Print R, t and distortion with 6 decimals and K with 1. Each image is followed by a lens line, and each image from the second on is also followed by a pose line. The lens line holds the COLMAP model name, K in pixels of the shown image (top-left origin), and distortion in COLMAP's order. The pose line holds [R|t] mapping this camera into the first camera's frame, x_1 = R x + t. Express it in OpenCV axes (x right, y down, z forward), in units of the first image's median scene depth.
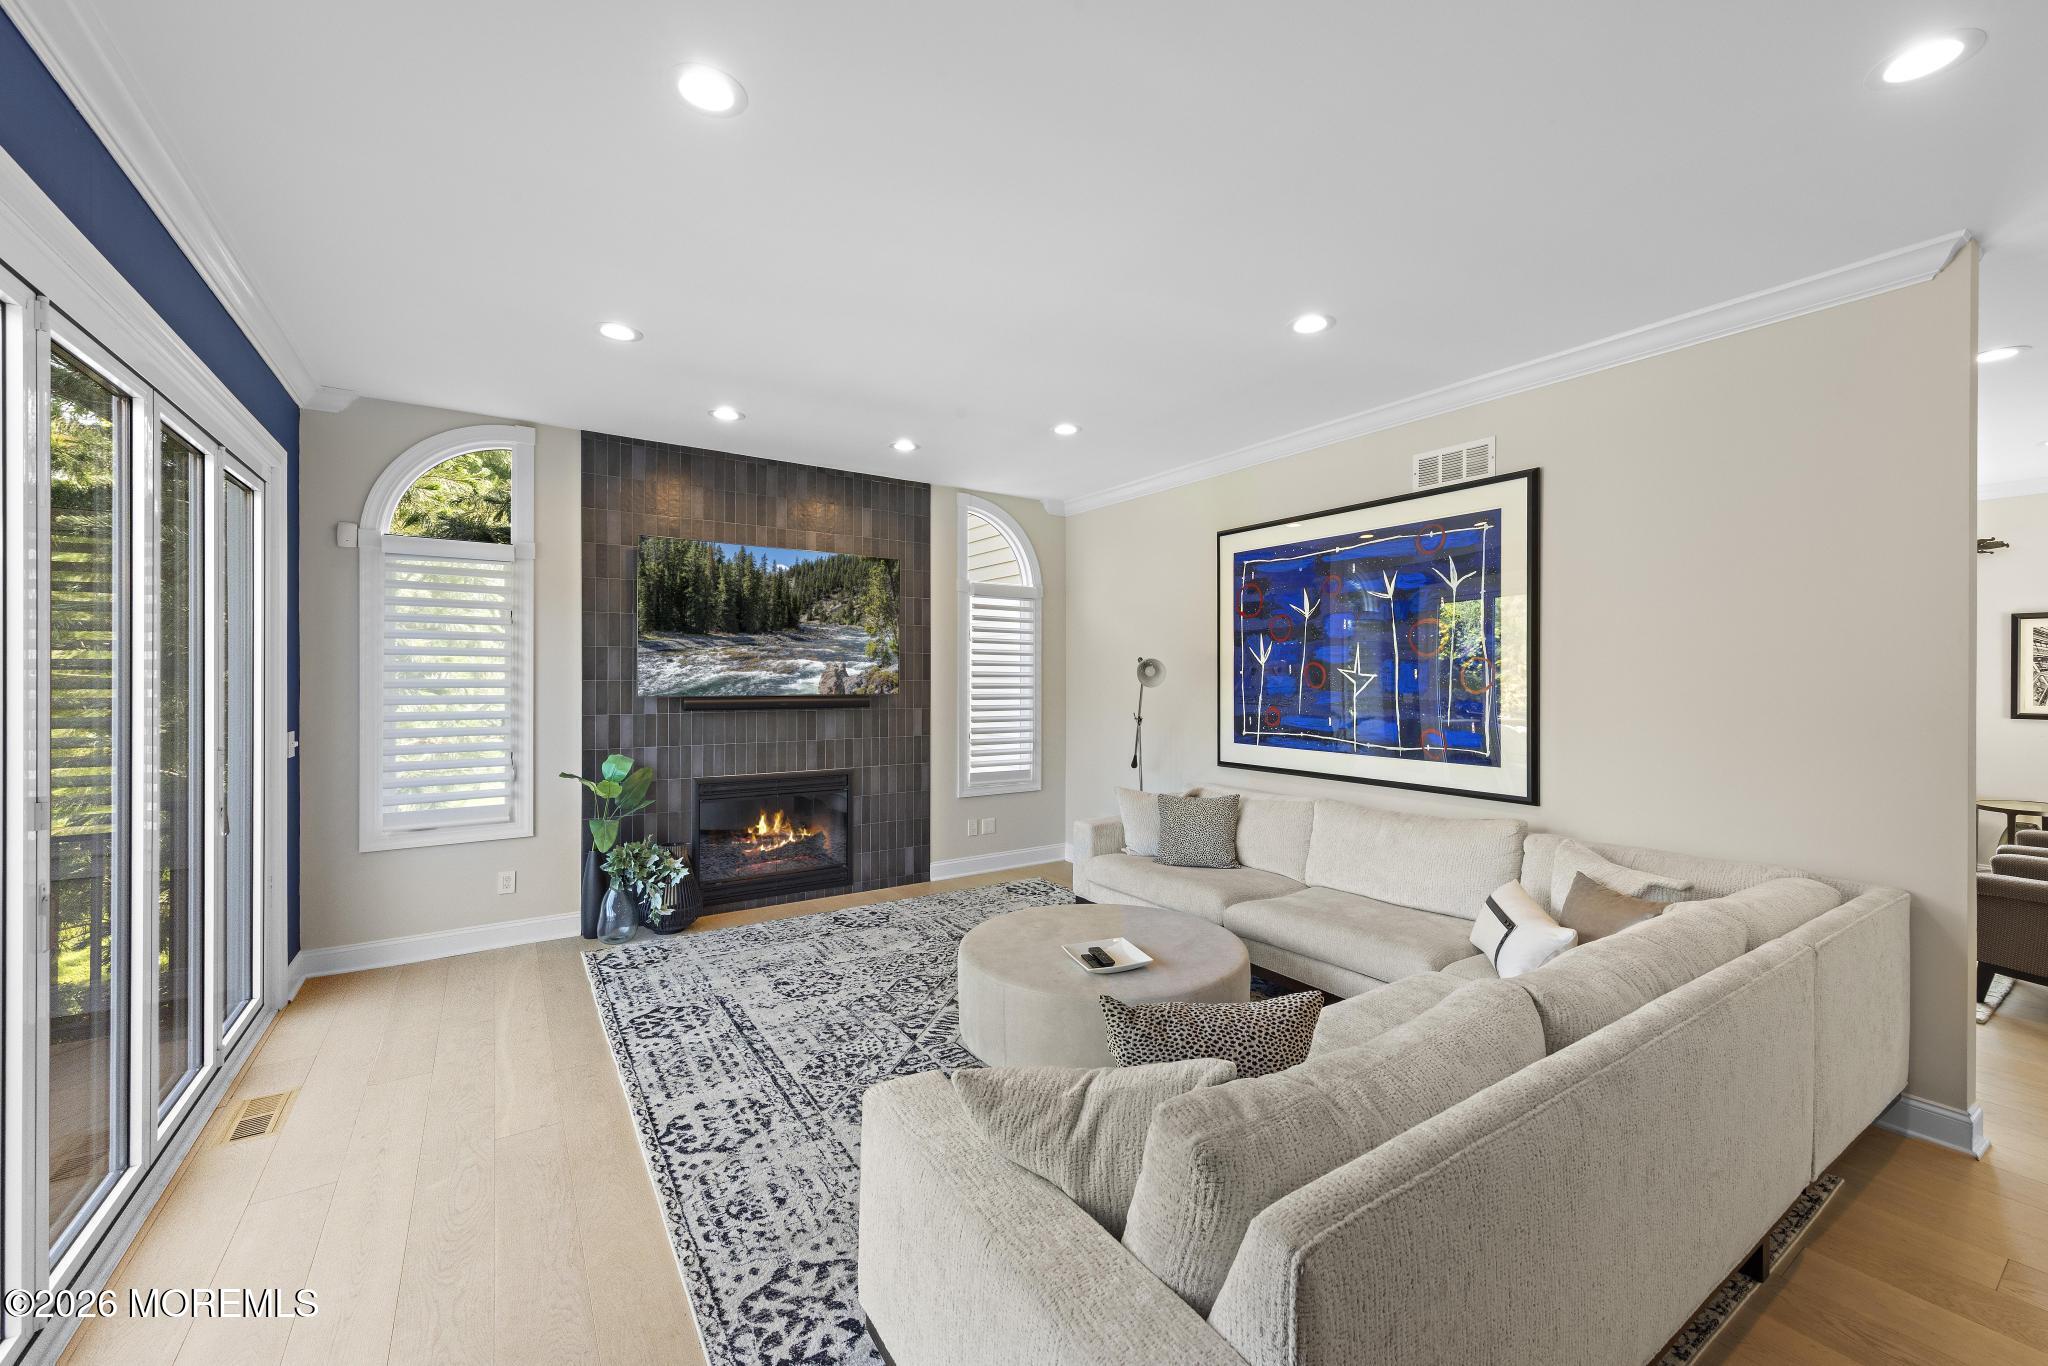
lens RADIAL K [[817.3, 0, 1021.3], [0, 817.3, 677.1], [0, 0, 1]] dist [0.010321, -0.000311]
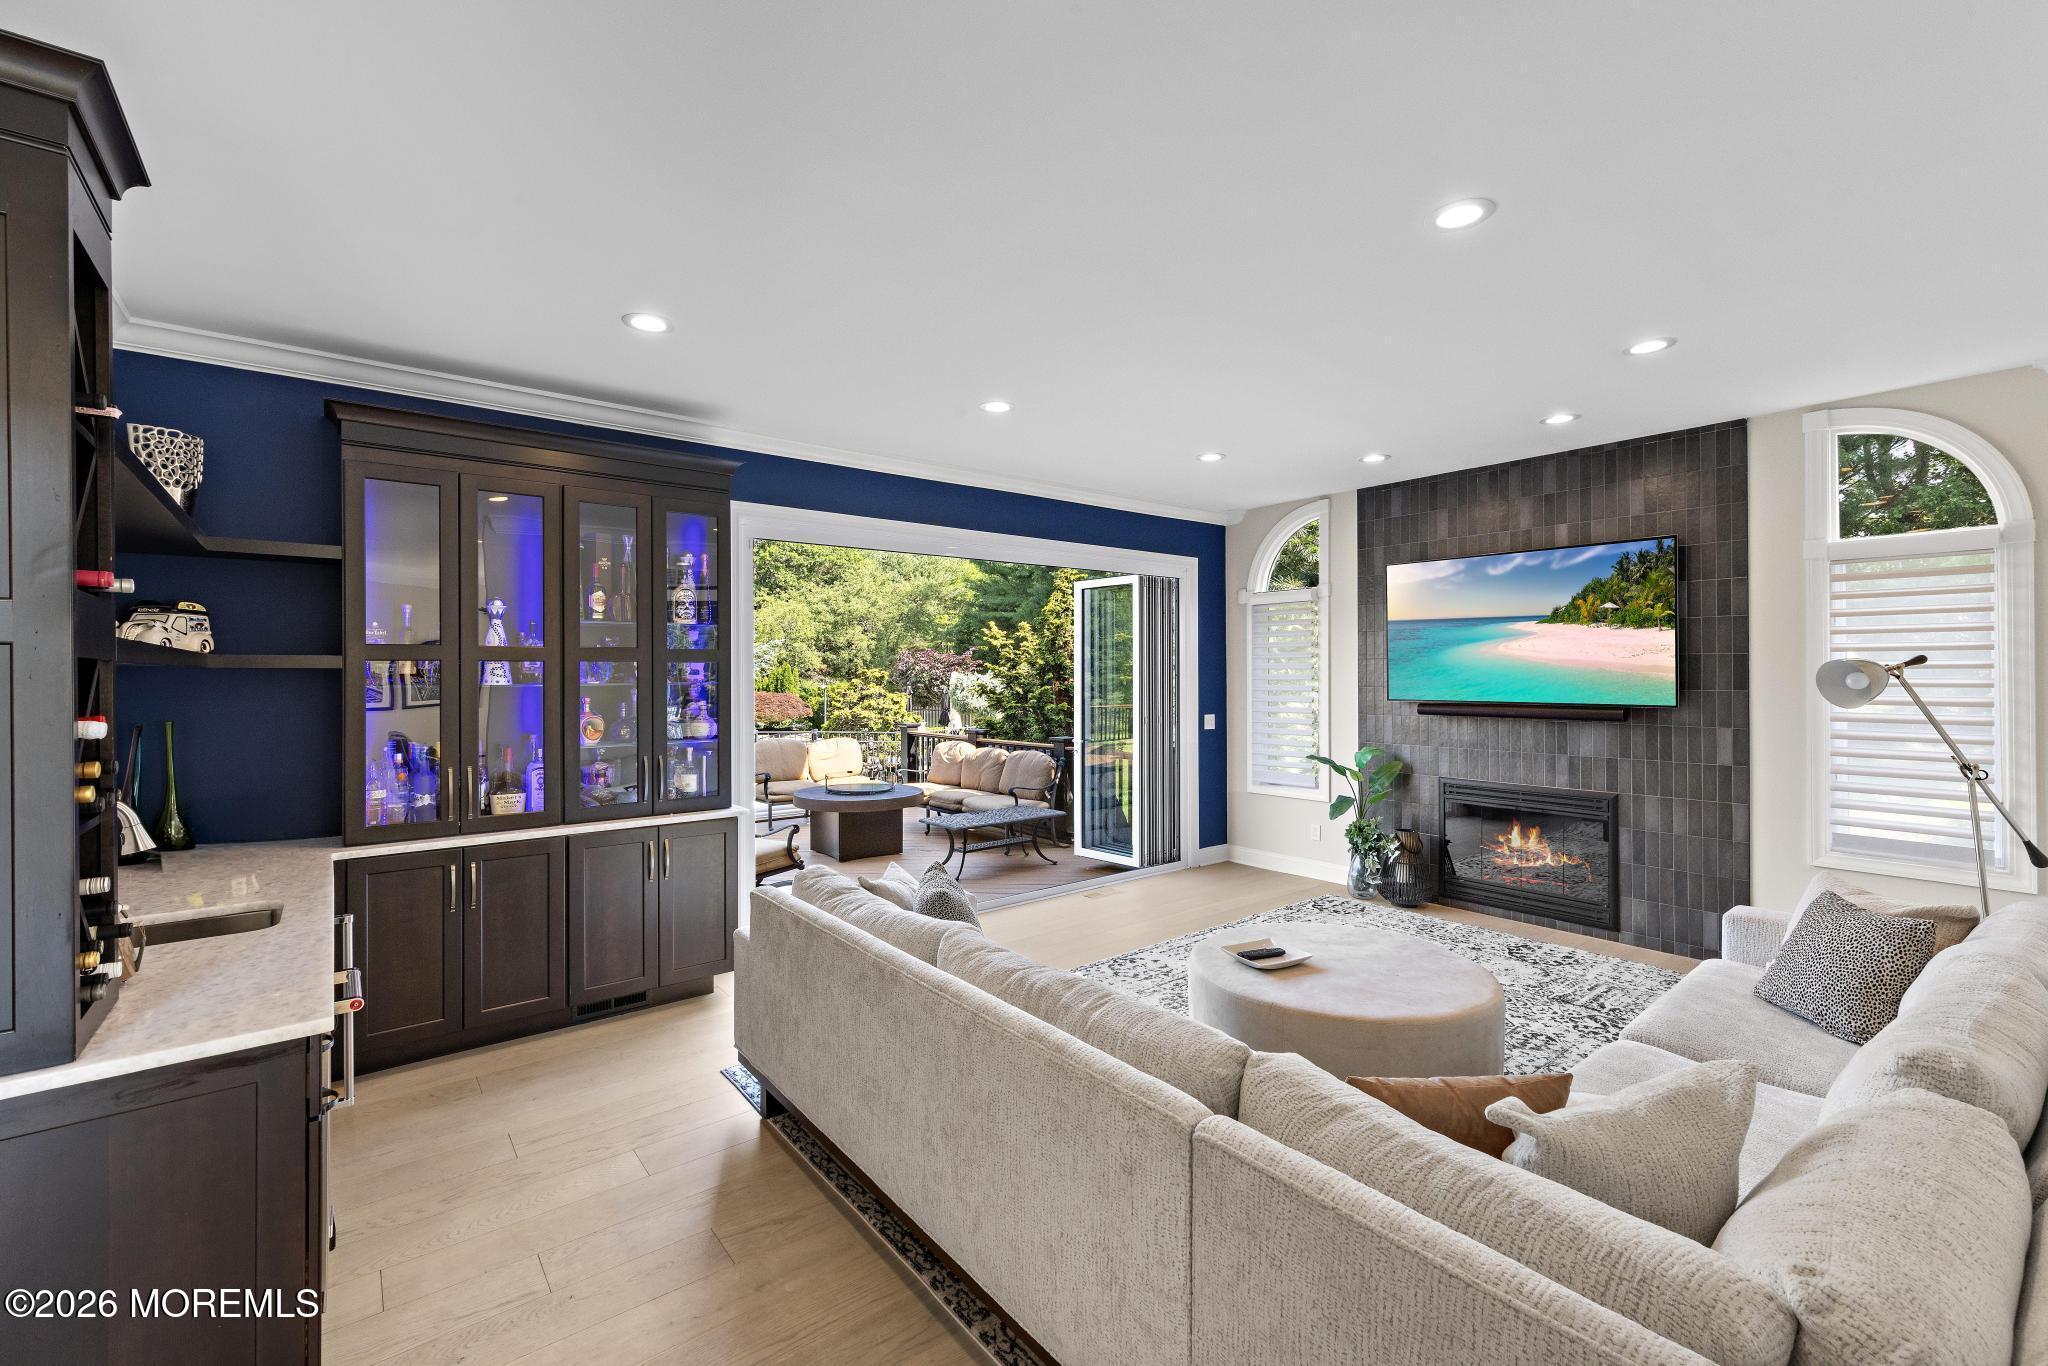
lens RADIAL K [[862.6, 0, 1011.9], [0, 862.6, 671.6], [0, 0, 1]] dist [0.006723, -0.000332]
pose [[0.066022, -0.008221, -0.997784, 0.688725], [0.001722, 0.999966, -0.008125, -0.008564], [0.997817, -0.001182, 0.066034, 0.344320]]
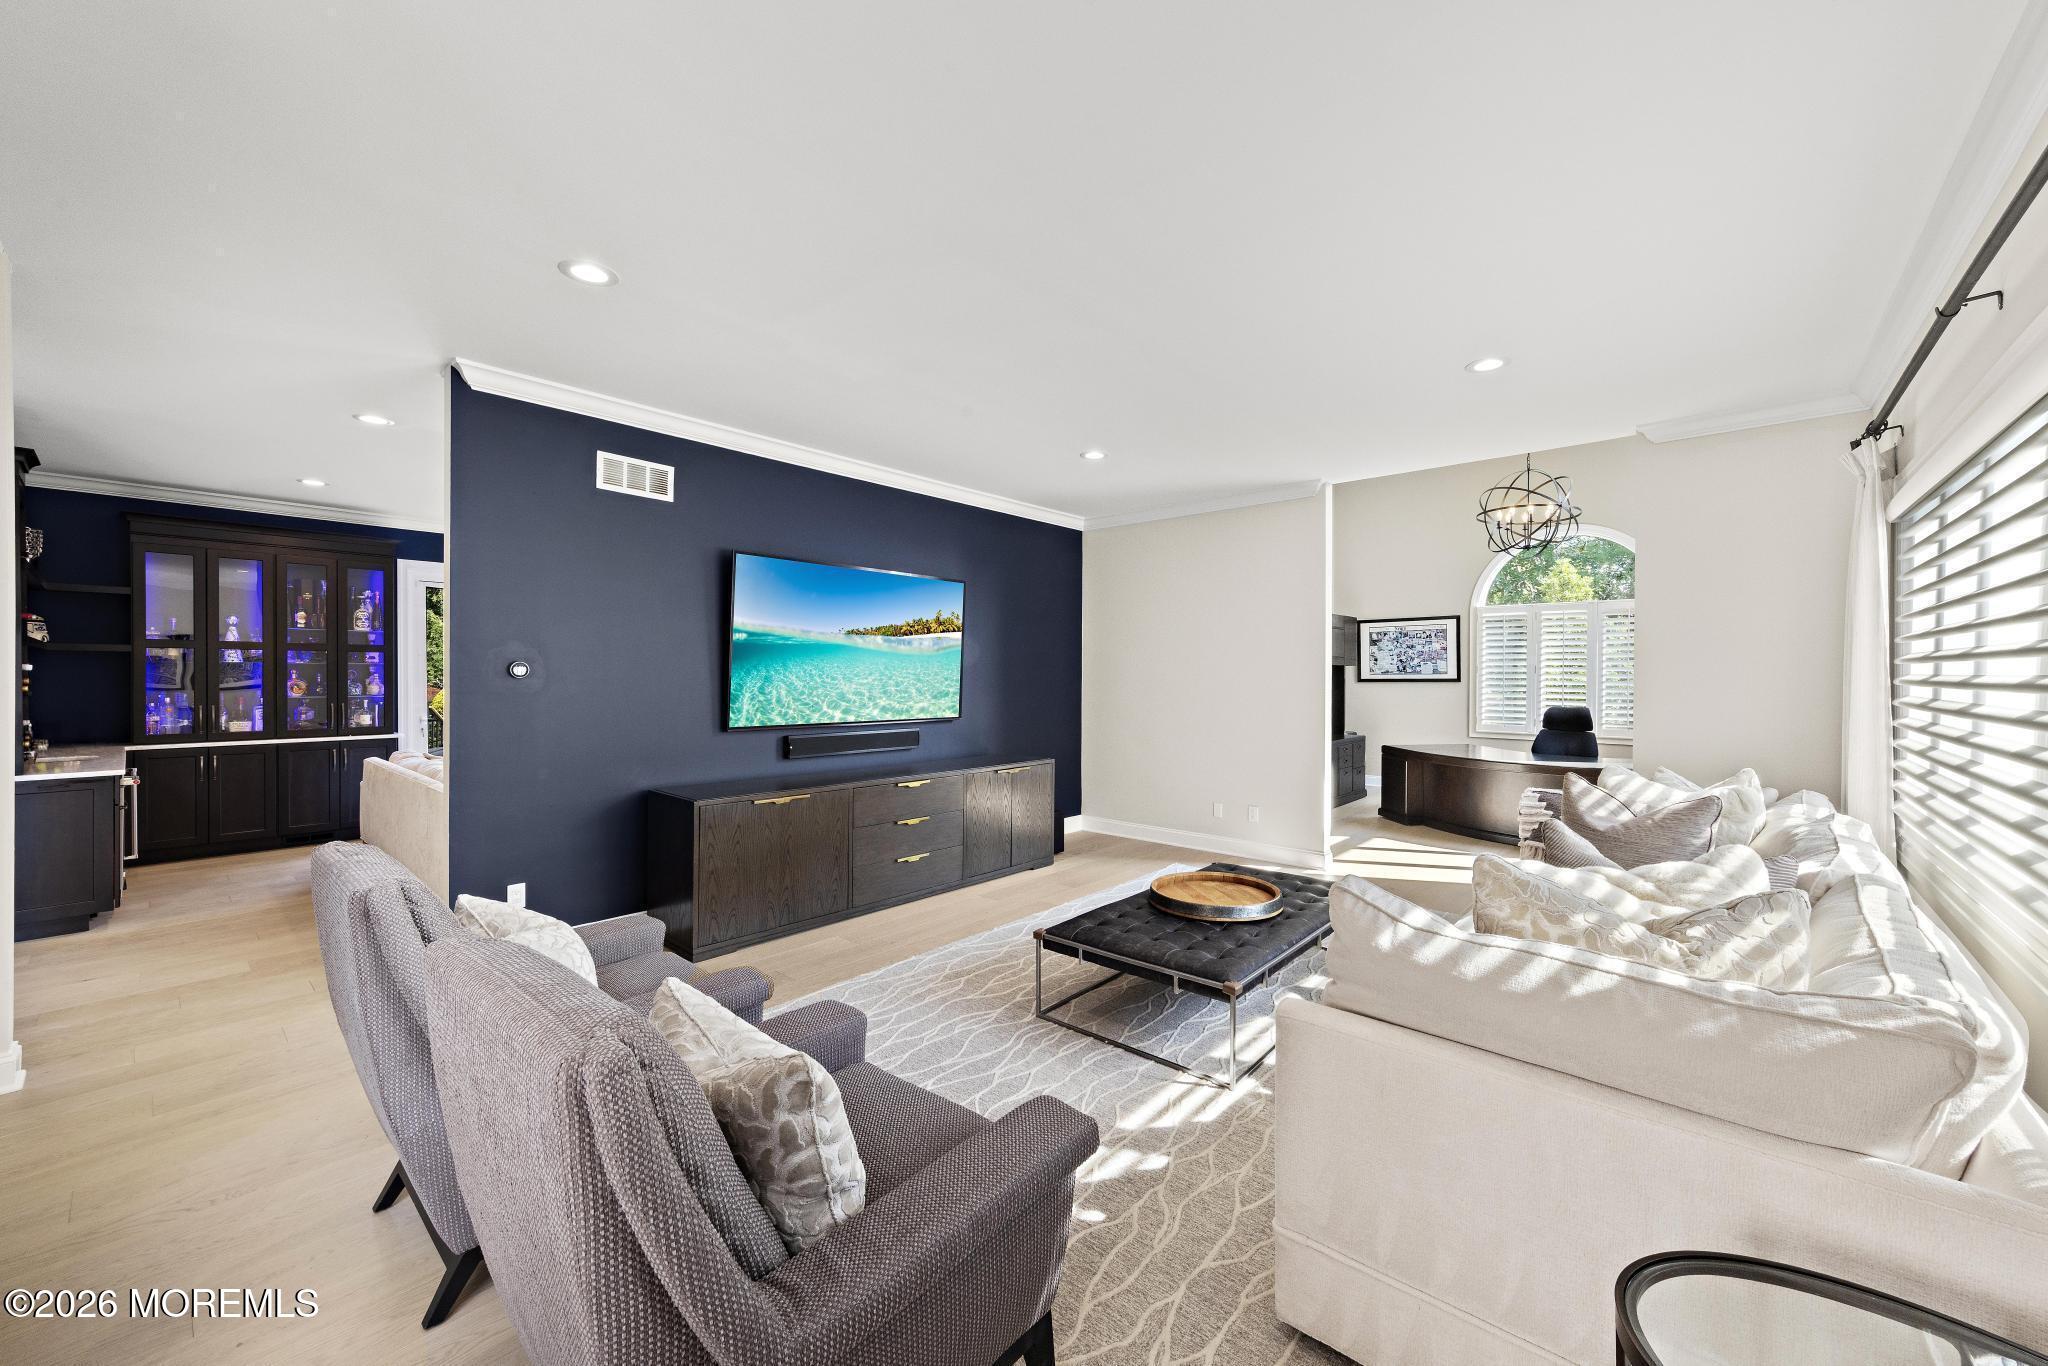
lens RADIAL K [[778.4, 0, 1020.4], [0, 778.4, 677.8], [0, 0, 1]] dist [0.001466, 0.000716]
pose [[0.247604, 0.001571, -0.968860, 1.307433], [-0.004152, 0.999991, 0.000561, 0.011144], [0.968852, 0.003884, 0.247608, 0.774307]]
